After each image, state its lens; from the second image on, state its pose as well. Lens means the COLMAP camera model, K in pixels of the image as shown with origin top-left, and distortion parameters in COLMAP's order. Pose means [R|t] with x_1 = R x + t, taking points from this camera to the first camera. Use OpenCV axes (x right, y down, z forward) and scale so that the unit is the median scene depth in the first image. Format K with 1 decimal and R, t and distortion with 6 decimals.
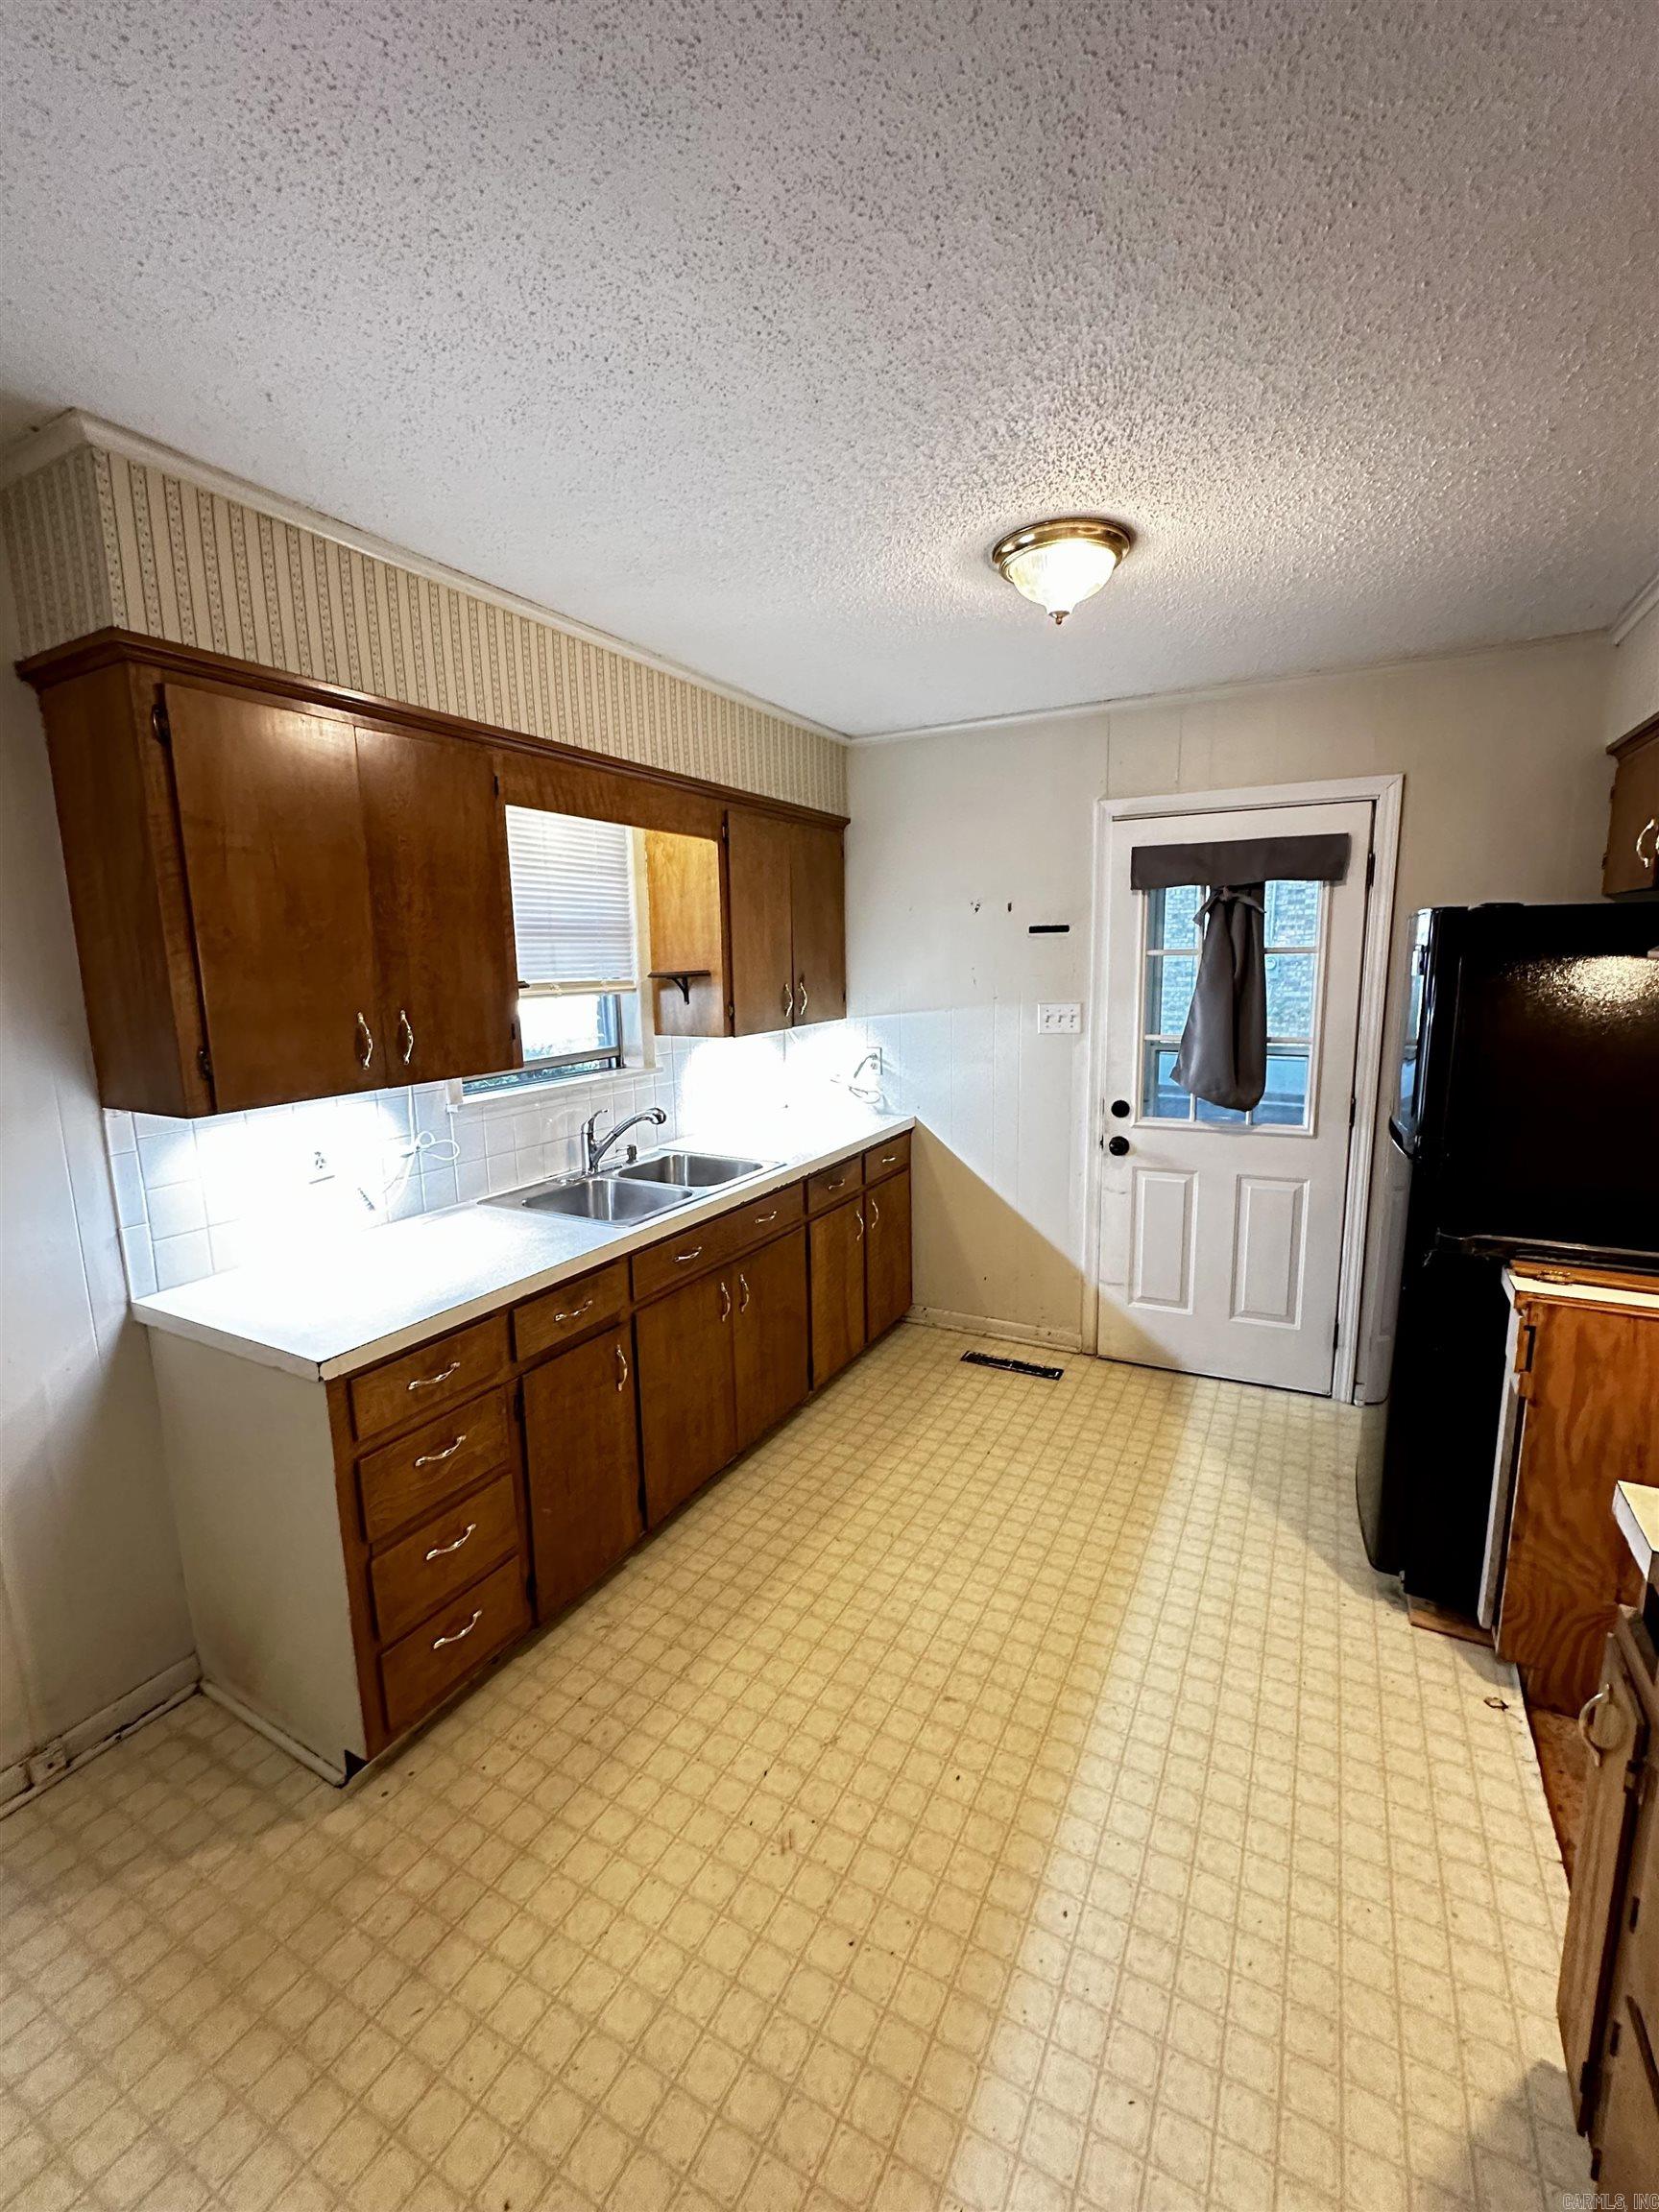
lens RADIAL K [[921.5, 0, 827.1], [0, 921.5, 1104.5], [0, 0, 1]] dist [-0.003180, 0.000482]
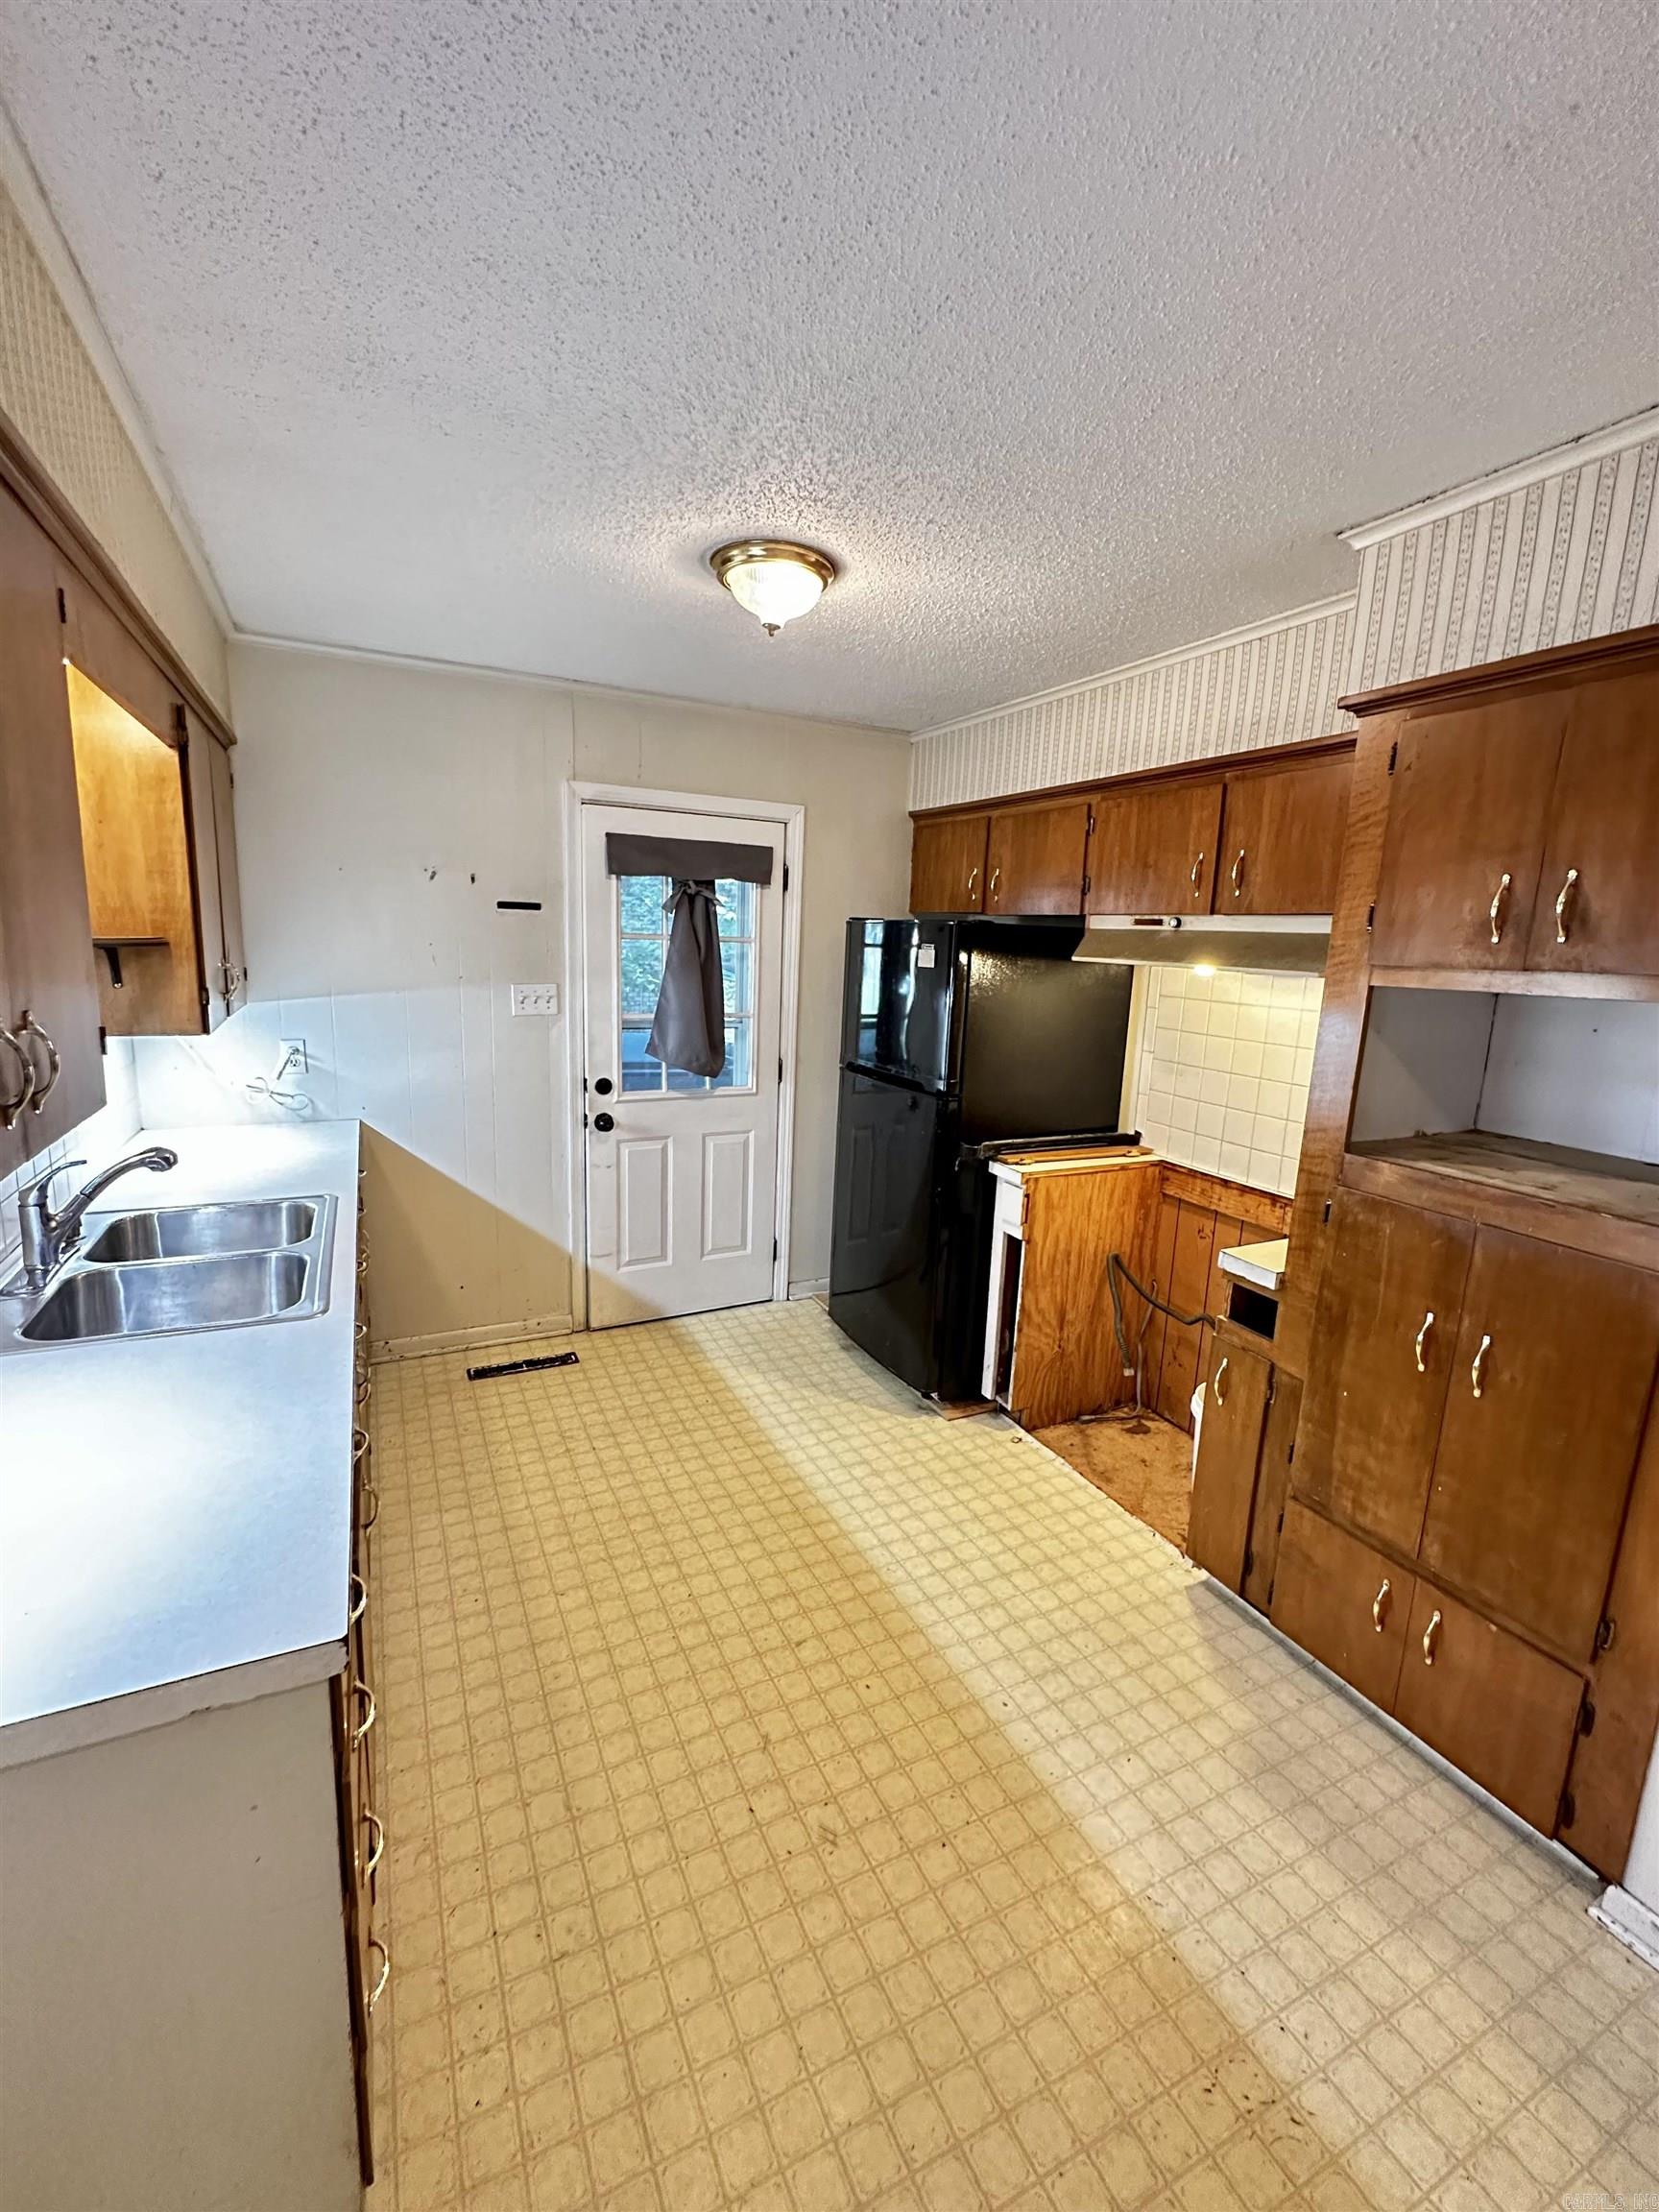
lens RADIAL K [[918.2, 0, 825.2], [0, 918.2, 1105.8], [0, 0, 1]] dist [-0.013460, 0.004842]
pose [[0.577117, -0.108652, 0.809402, -0.411976], [0.083697, 0.993760, 0.073723, -0.031760], [-0.812362, 0.025198, 0.582609, 0.219827]]
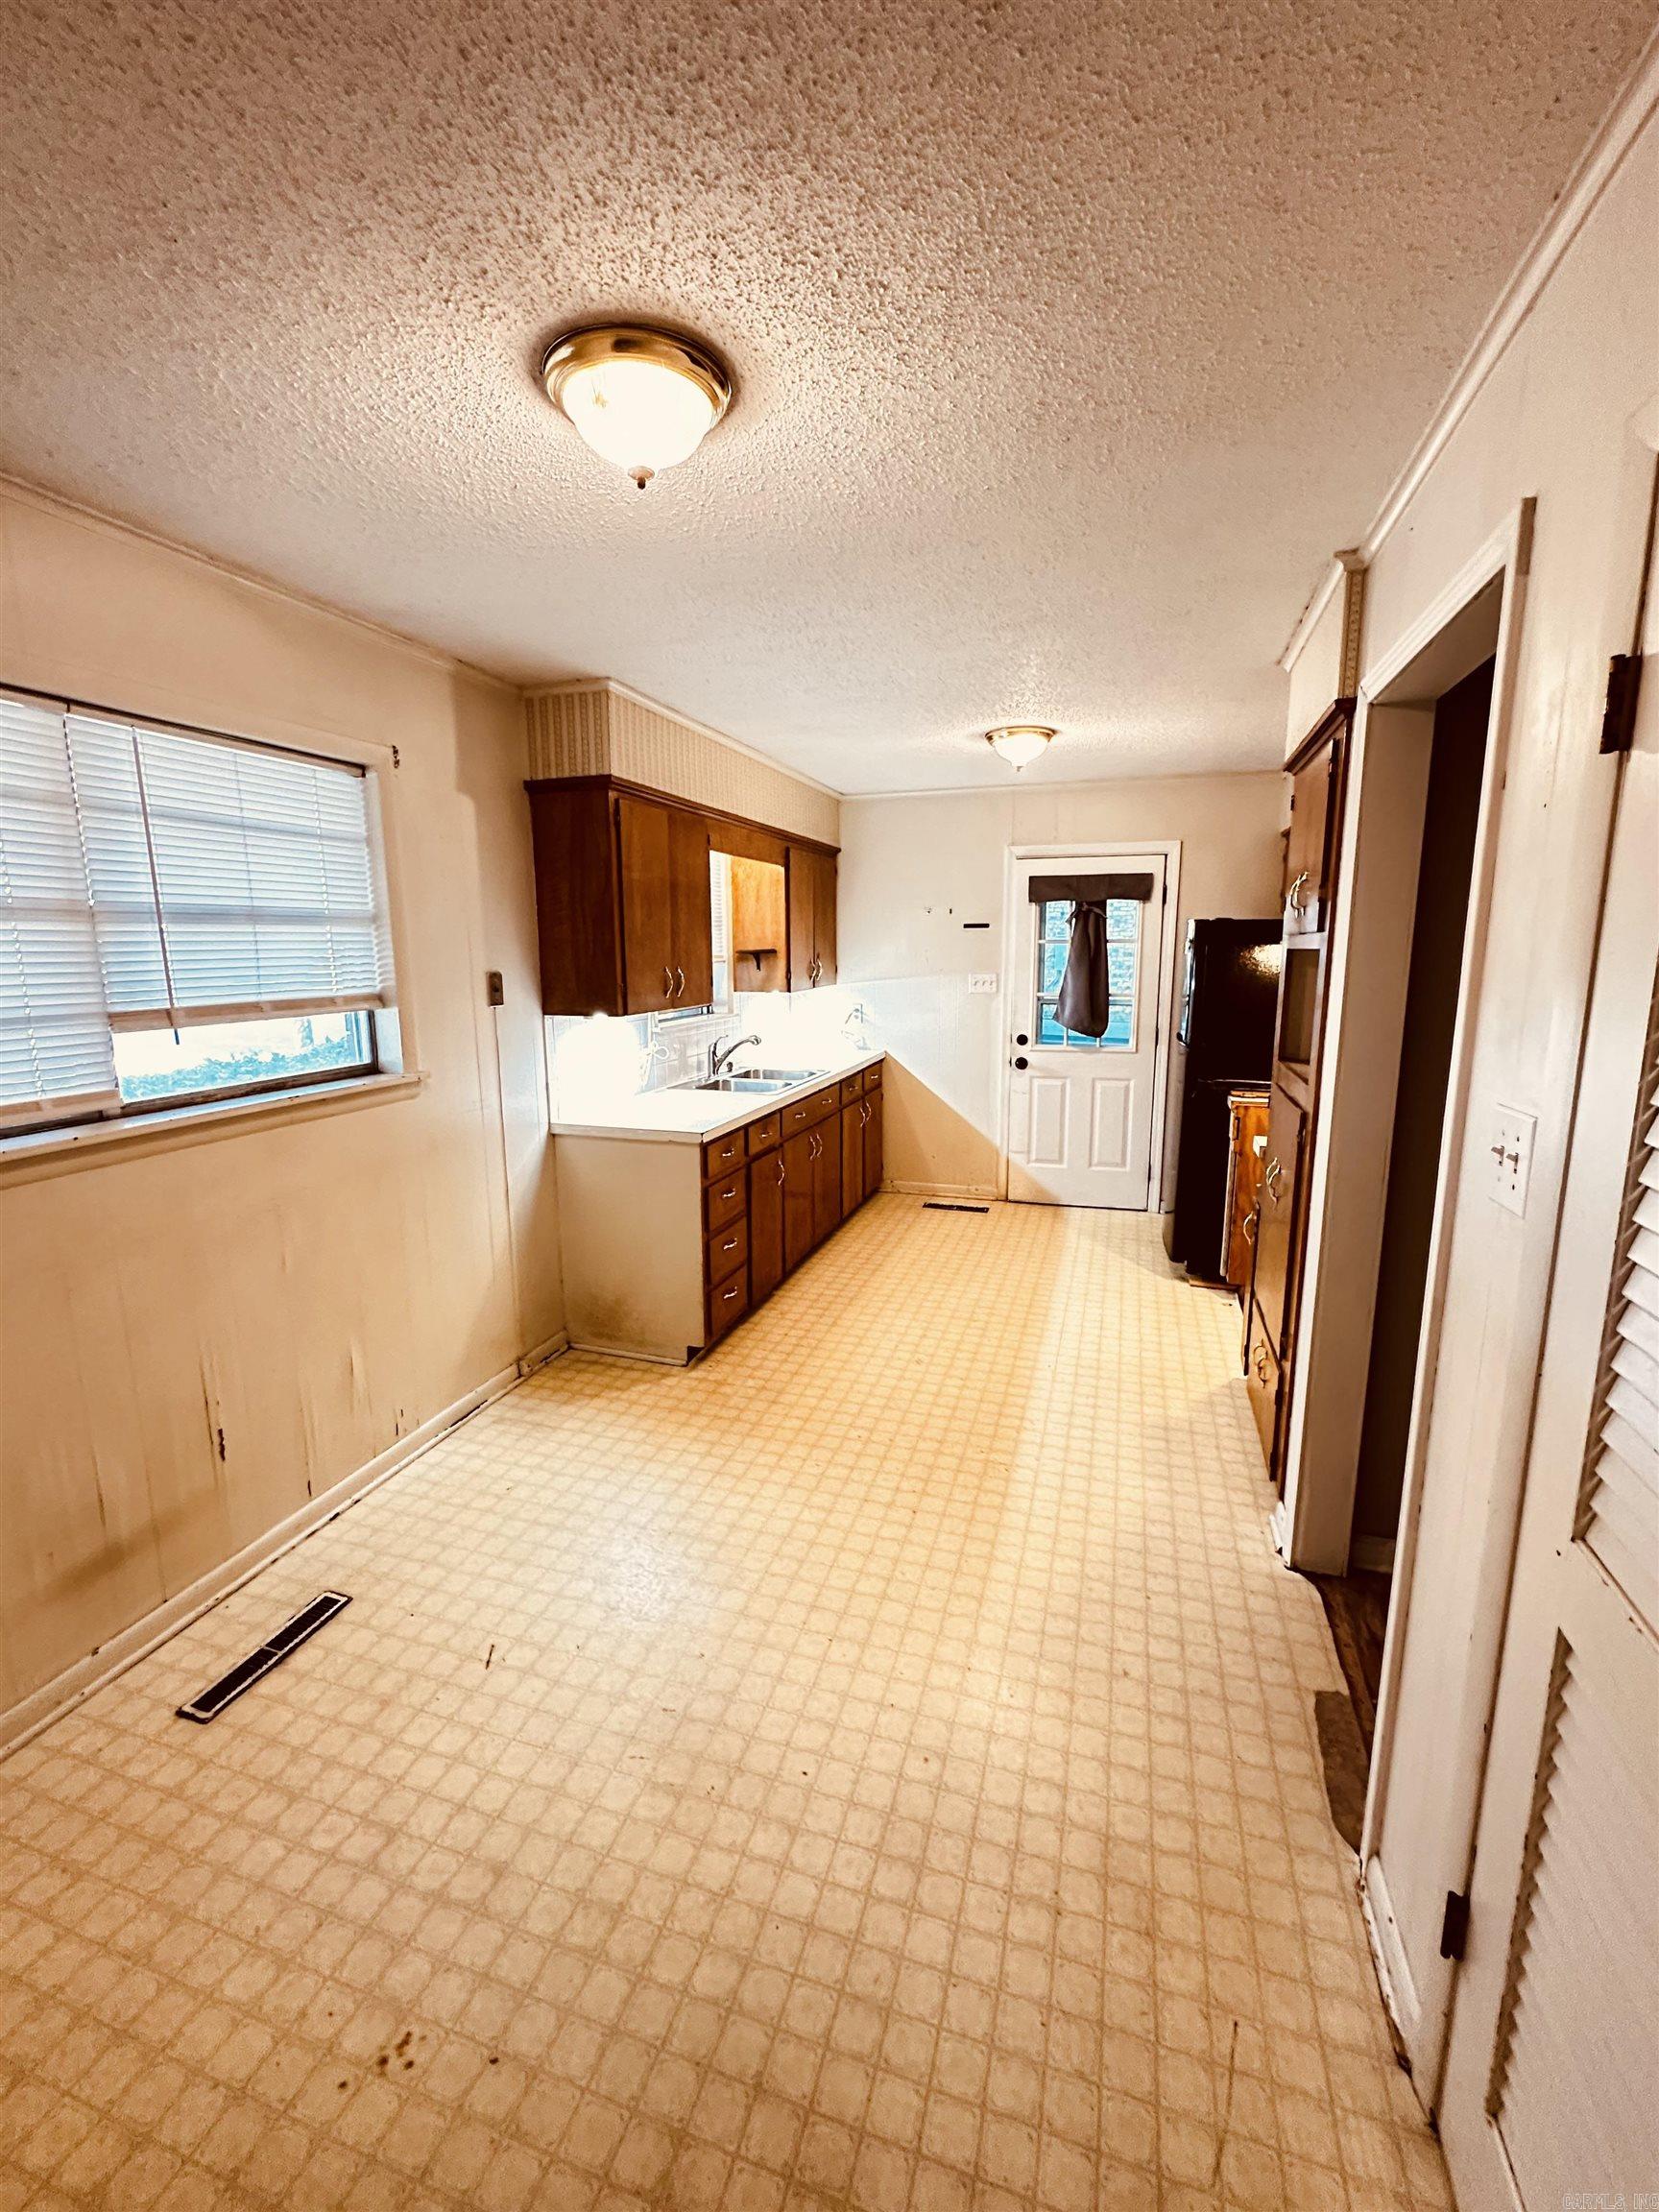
lens RADIAL K [[921.5, 0, 827.1], [0, 921.5, 1104.5], [0, 0, 1]] dist [-0.003180, 0.000482]
pose [[0.983048, -0.020051, 0.182248, -0.336281], [0.018430, 0.999774, 0.010585, 0.103214], [-0.182419, -0.007046, 0.983196, -0.555115]]
